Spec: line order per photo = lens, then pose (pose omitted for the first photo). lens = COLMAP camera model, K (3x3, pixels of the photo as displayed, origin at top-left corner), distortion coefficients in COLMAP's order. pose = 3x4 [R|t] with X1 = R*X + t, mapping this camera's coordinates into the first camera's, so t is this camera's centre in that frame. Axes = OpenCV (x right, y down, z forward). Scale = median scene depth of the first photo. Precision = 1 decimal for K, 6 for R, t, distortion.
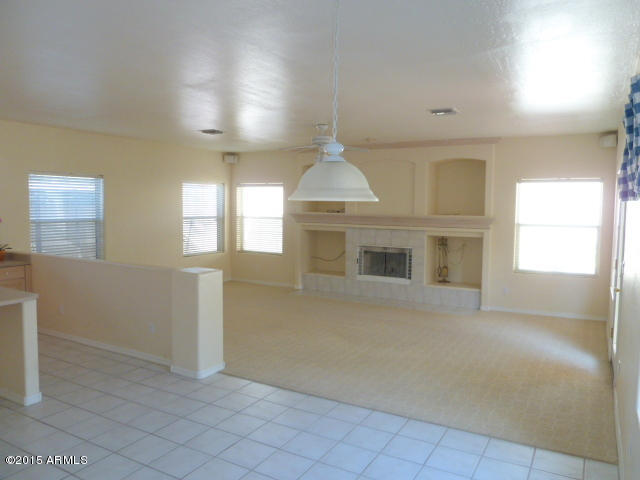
lens RADIAL K [[481.6, 0, 323.5], [0, 481.6, 239.6], [0, 0, 1]] dist [-0.029250, 0.002248]
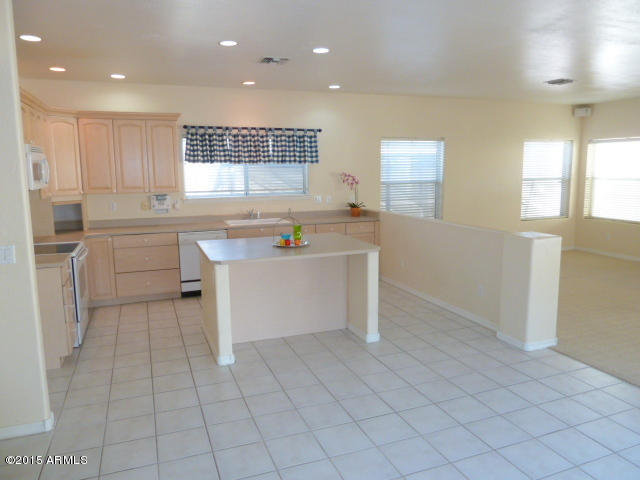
lens RADIAL K [[481.6, 0, 323.5], [0, 481.6, 239.6], [0, 0, 1]] dist [-0.029250, 0.002248]
pose [[0.776366, 0.071411, -0.626224, 0.001604], [-0.023458, 0.996146, 0.084513, 0.002637], [0.629846, -0.050924, 0.775049, 0.021424]]
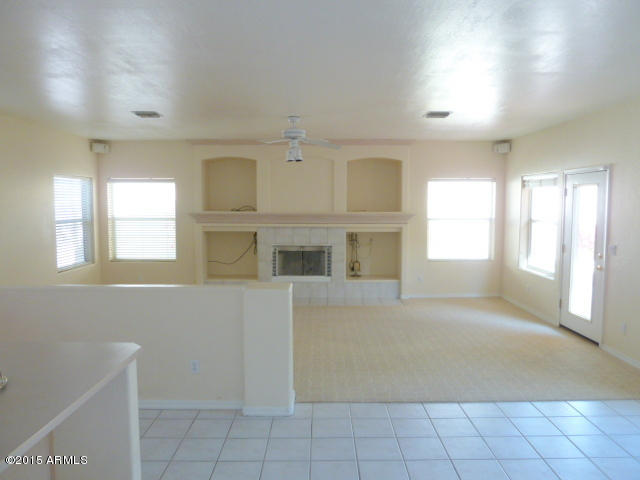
lens RADIAL K [[481.6, 0, 323.5], [0, 481.6, 239.6], [0, 0, 1]] dist [-0.029250, 0.002248]
pose [[0.865477, -0.048282, 0.498617, -0.358836], [0.043816, 0.998826, 0.020665, -0.016800], [-0.499029, 0.003962, 0.866576, 0.144905]]
